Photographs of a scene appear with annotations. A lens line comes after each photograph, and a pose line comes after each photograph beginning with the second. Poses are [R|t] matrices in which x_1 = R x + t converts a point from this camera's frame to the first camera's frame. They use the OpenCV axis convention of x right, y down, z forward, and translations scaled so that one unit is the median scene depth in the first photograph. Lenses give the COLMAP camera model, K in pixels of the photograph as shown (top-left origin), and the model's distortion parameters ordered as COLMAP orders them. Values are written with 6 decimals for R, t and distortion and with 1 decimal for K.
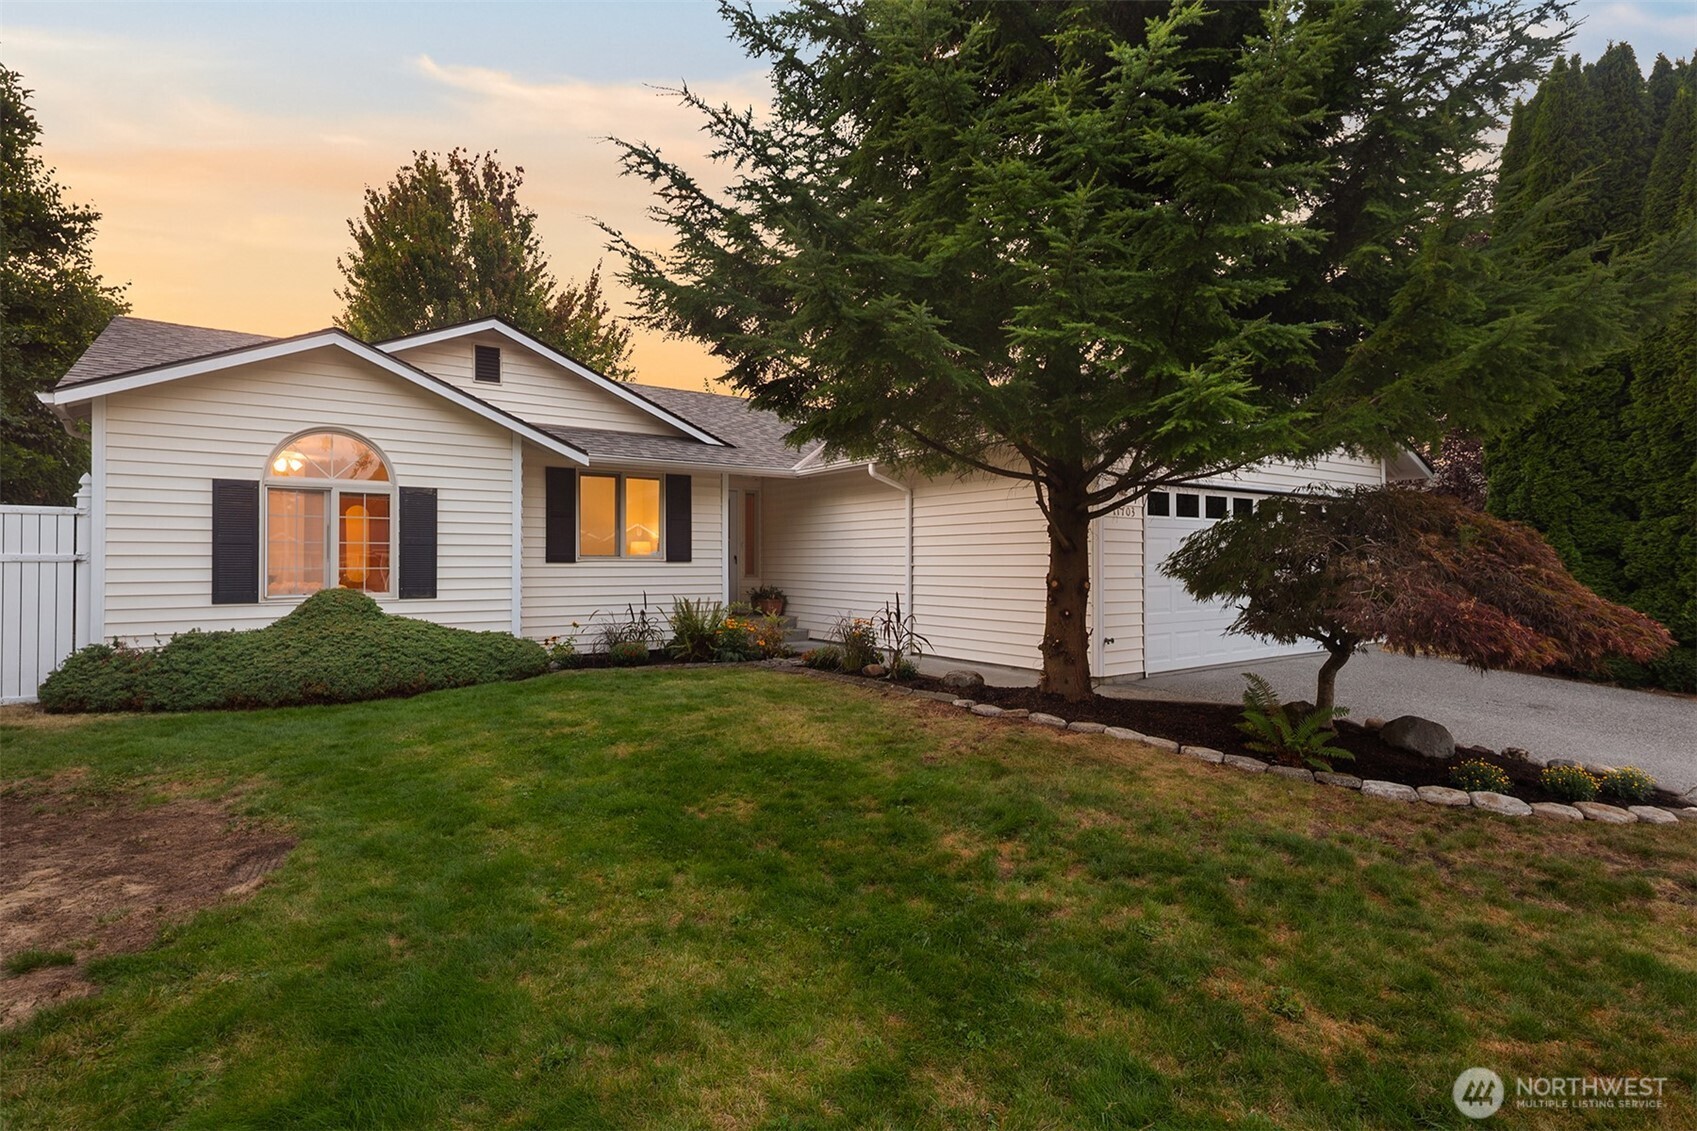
lens RADIAL K [[845.1, 0, 847.3], [0, 845.1, 557.2], [0, 0, 1]] dist [0.002086, 0.000191]
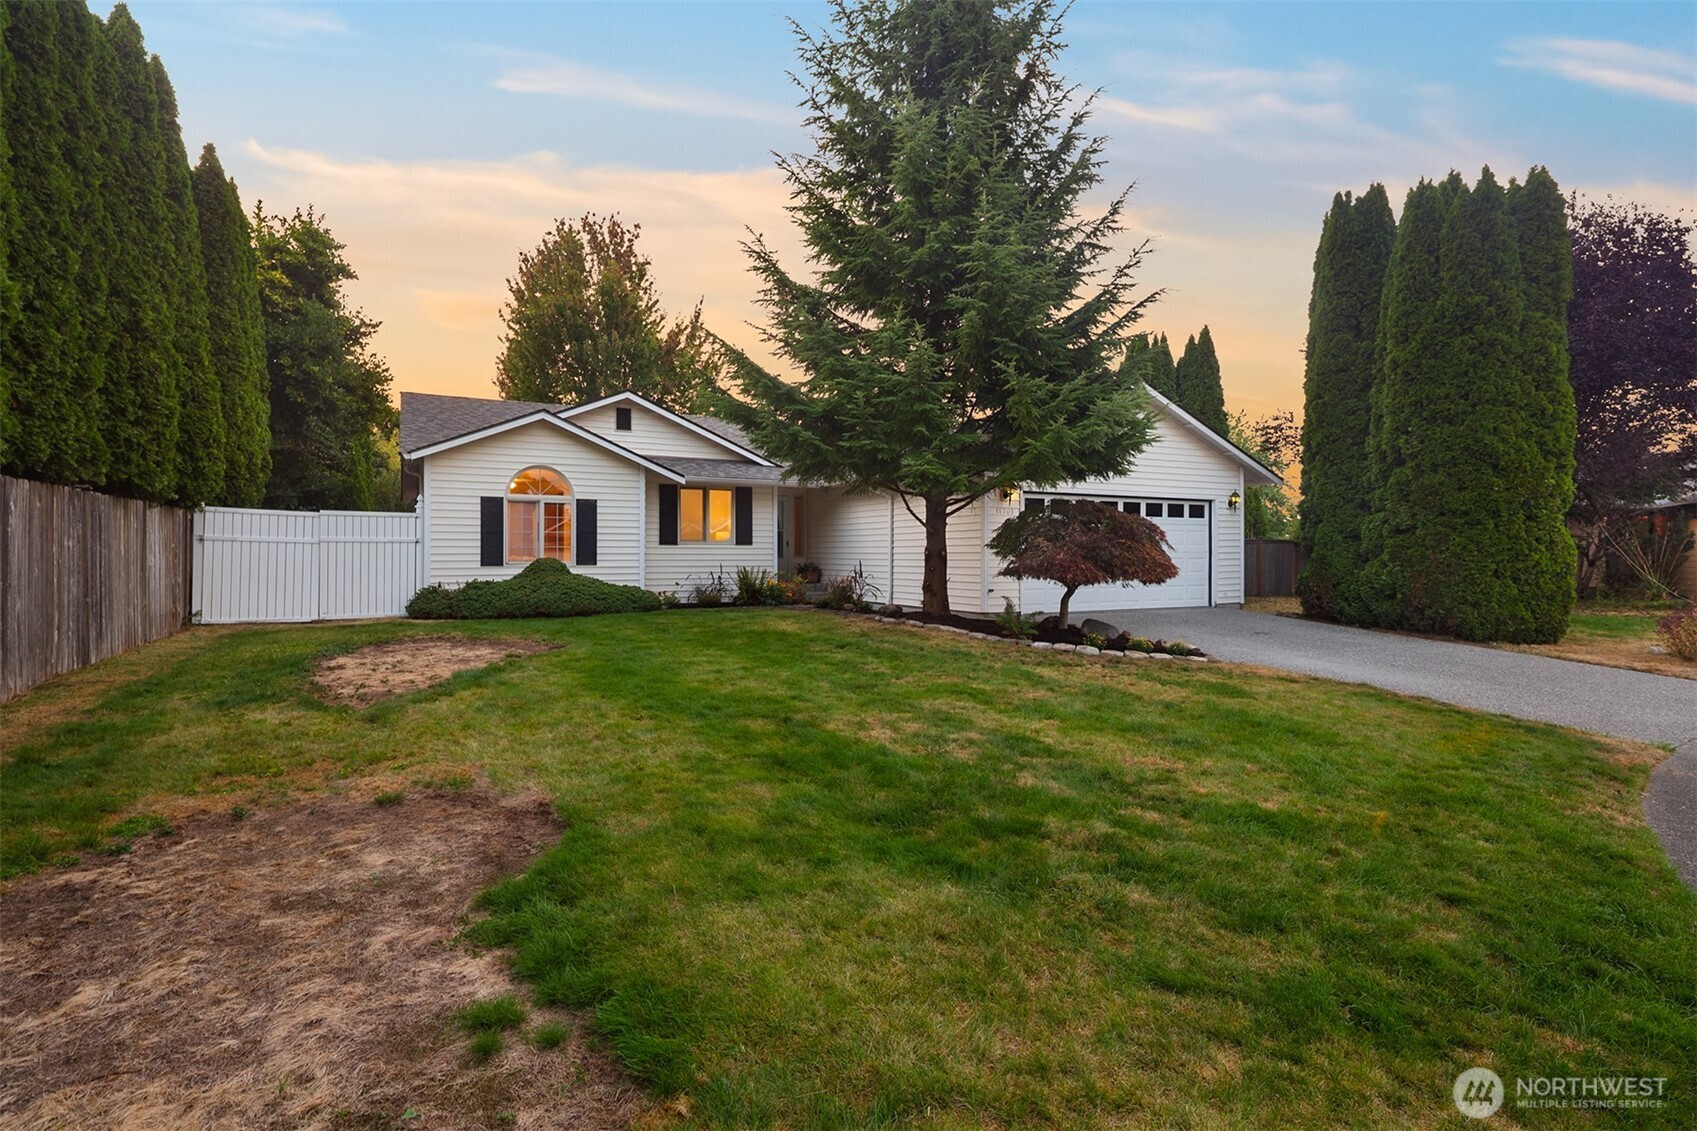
lens RADIAL K [[845.1, 0, 842.9], [0, 845.1, 560.8], [0, 0, 1]] dist [0.002086, 0.000191]
pose [[0.991870, 0.001484, -0.127244, 0.183937], [0.000149, 0.999918, 0.012821, 0.016092], [0.127253, -0.012735, 0.991789, -0.521056]]
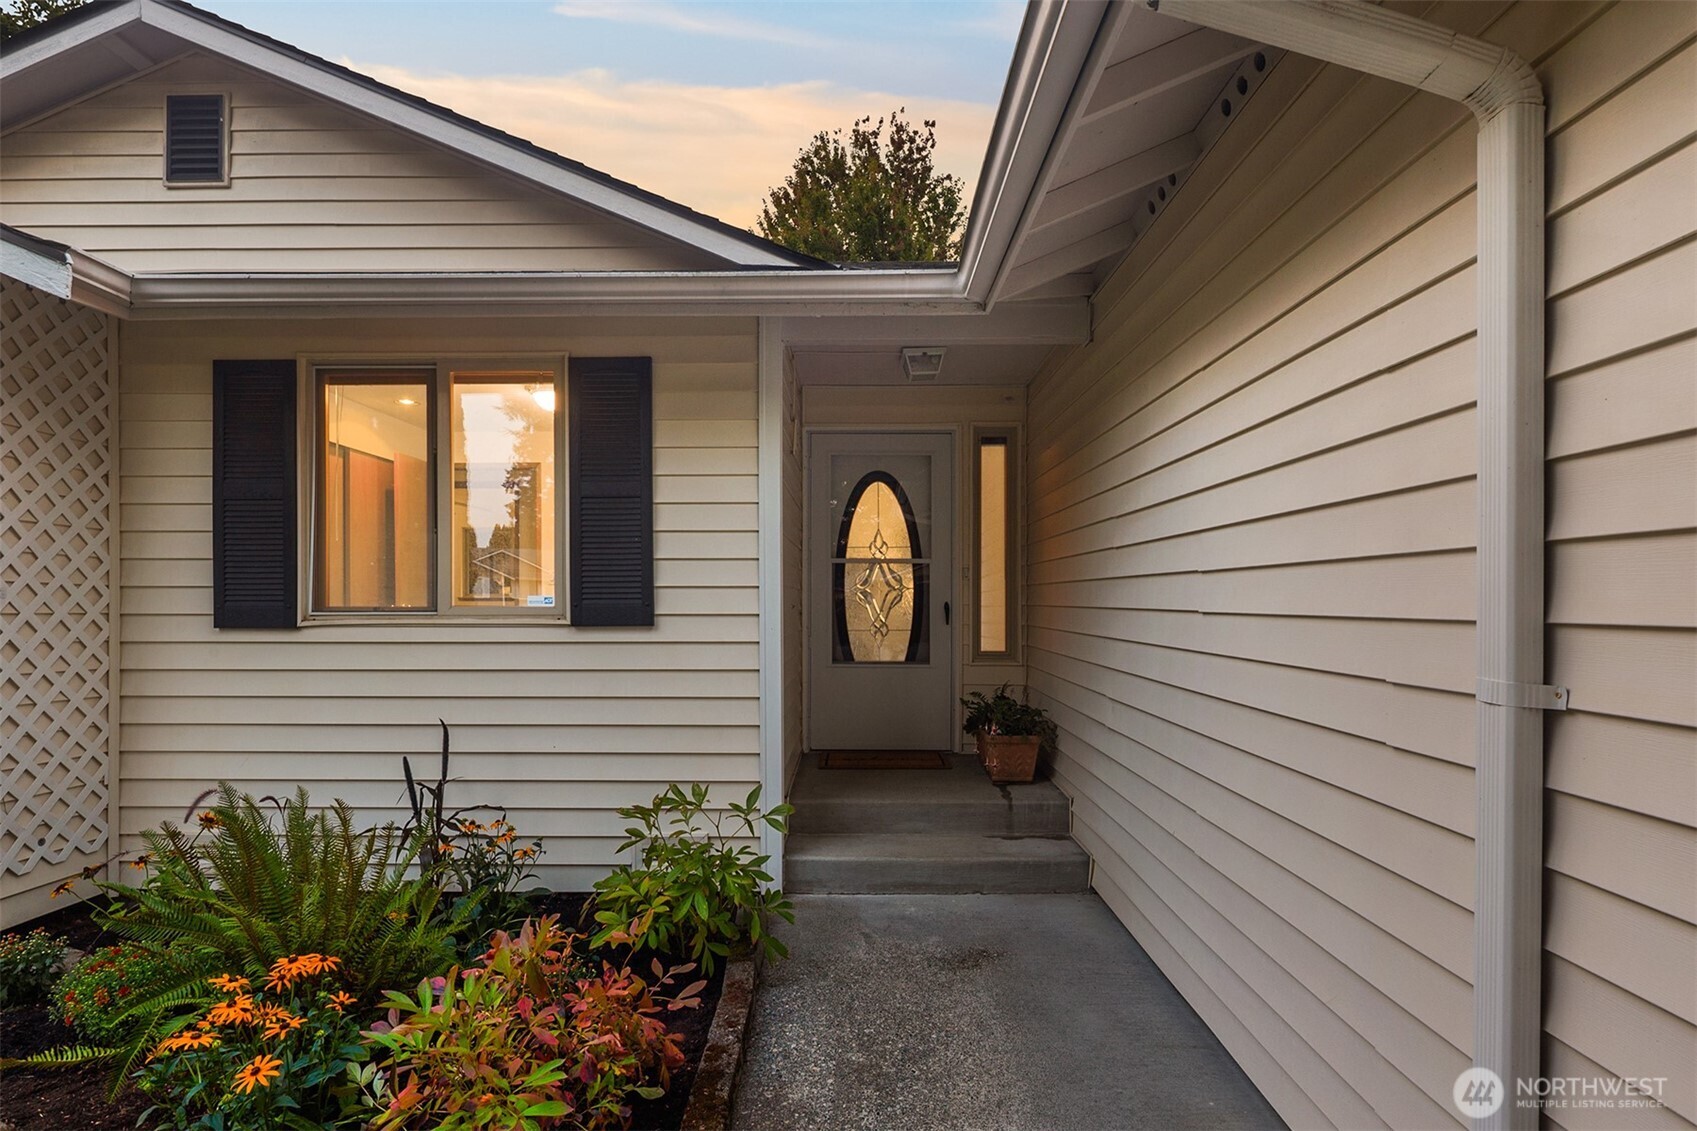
lens RADIAL K [[845.1, 0, 837.5], [0, 845.1, 602.7], [0, 0, 1]] dist [0.002086, 0.000191]
pose [[0.809867, 0.001233, -0.586613, 0.066508], [0.005198, 0.999943, 0.009278, -0.006745], [0.586591, -0.010563, 0.809814, 0.854969]]
